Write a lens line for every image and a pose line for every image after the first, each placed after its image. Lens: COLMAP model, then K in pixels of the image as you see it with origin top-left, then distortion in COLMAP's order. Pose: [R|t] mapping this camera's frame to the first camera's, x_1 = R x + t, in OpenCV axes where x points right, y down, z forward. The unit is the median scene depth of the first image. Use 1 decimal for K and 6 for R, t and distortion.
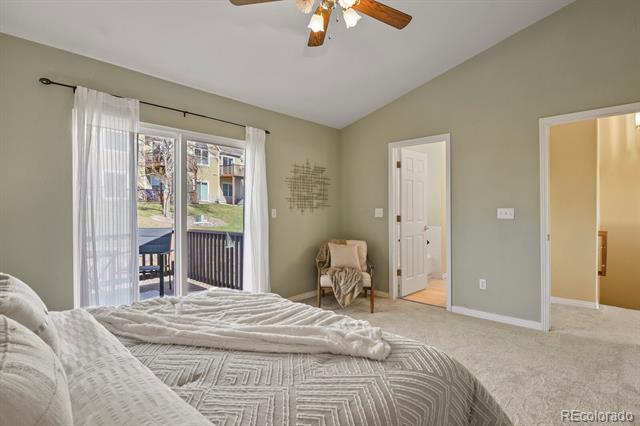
lens RADIAL K [[324.2, 0, 320.0], [0, 324.2, 213.0], [0, 0, 1]] dist [-0.012308, -0.001008]
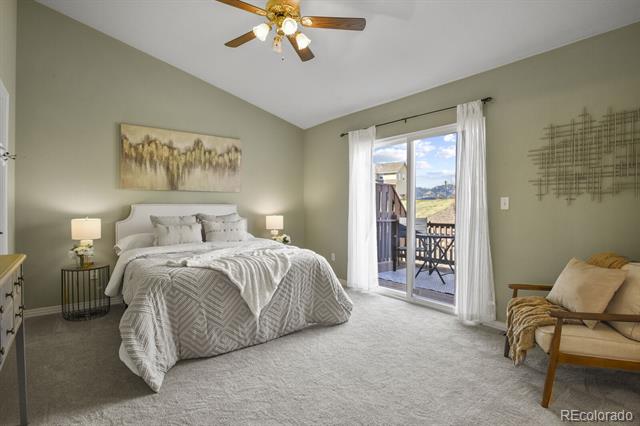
lens RADIAL K [[324.5, 0, 320.0], [0, 324.5, 213.0], [0, 0, 1]] dist [-0.001393, -0.000273]
pose [[-0.158458, 0.006843, -0.987342, 0.608389], [-0.020489, 0.999738, 0.010217, 0.021903], [0.987153, 0.021849, -0.158276, 0.660412]]
